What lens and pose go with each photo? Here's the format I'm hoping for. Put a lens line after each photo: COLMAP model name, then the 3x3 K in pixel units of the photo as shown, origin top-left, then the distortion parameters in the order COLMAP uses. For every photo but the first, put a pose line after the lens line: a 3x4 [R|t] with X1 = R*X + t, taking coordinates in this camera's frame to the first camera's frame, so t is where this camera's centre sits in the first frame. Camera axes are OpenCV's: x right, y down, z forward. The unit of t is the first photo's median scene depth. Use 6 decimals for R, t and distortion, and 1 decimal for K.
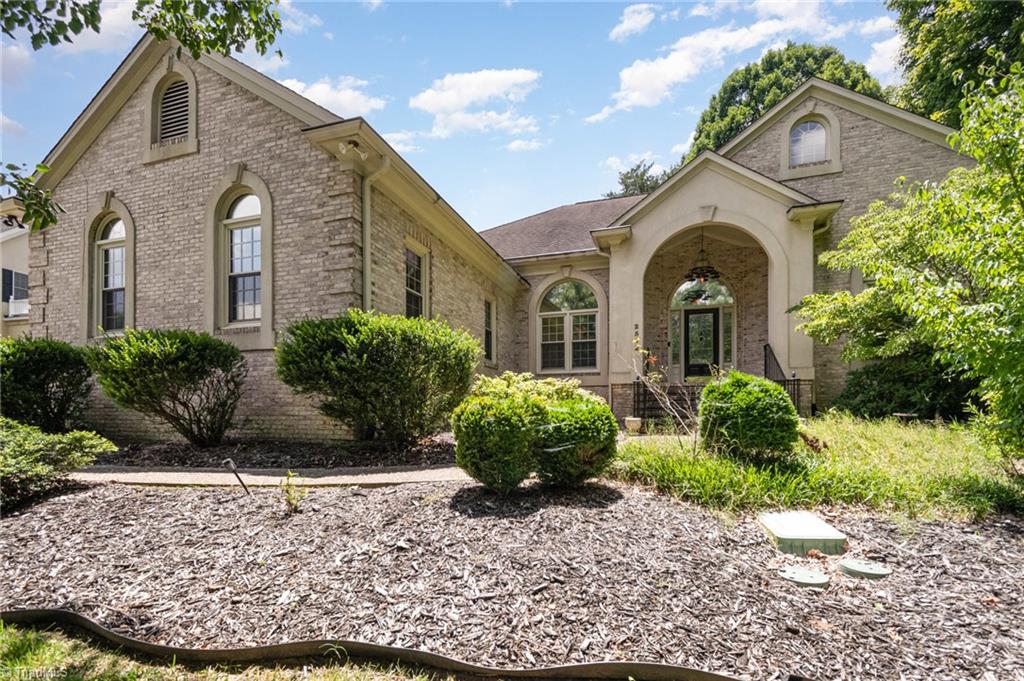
lens RADIAL K [[478.3, 0, 517.2], [0, 478.3, 414.8], [0, 0, 1]] dist [0.011687, 0.000245]
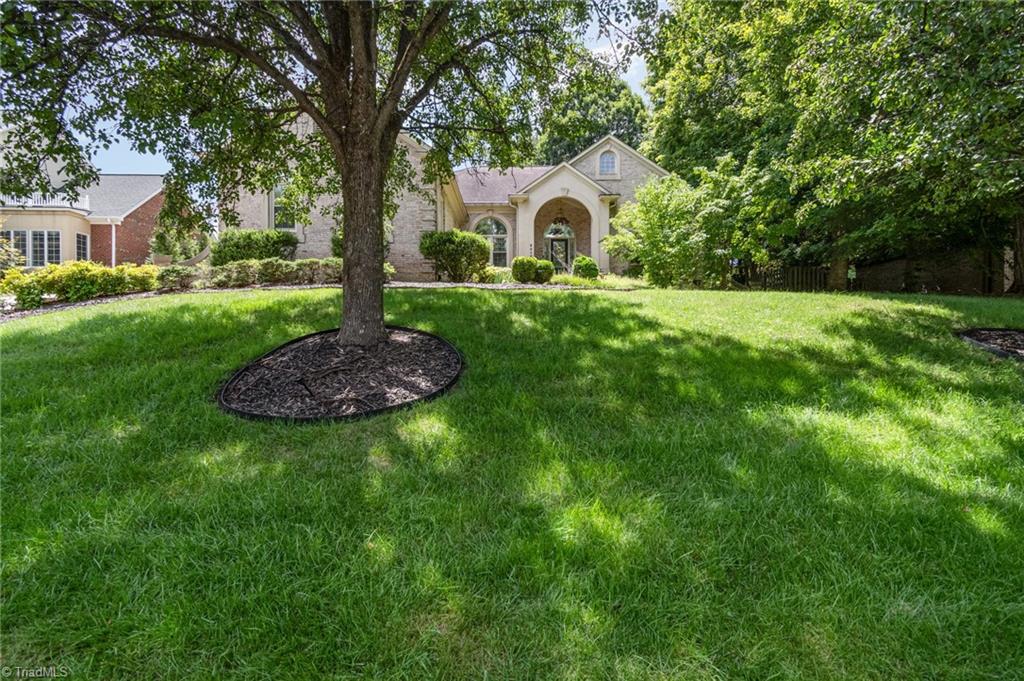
lens RADIAL K [[478.3, 0, 512.8], [0, 478.3, 341.5], [0, 0, 1]] dist [0.011687, 0.000245]
pose [[0.949059, 0.000542, 0.315097, -0.444446], [-0.000624, 1.000000, 0.000159, 0.212604], [-0.315097, -0.000347, 0.949059, -0.849113]]
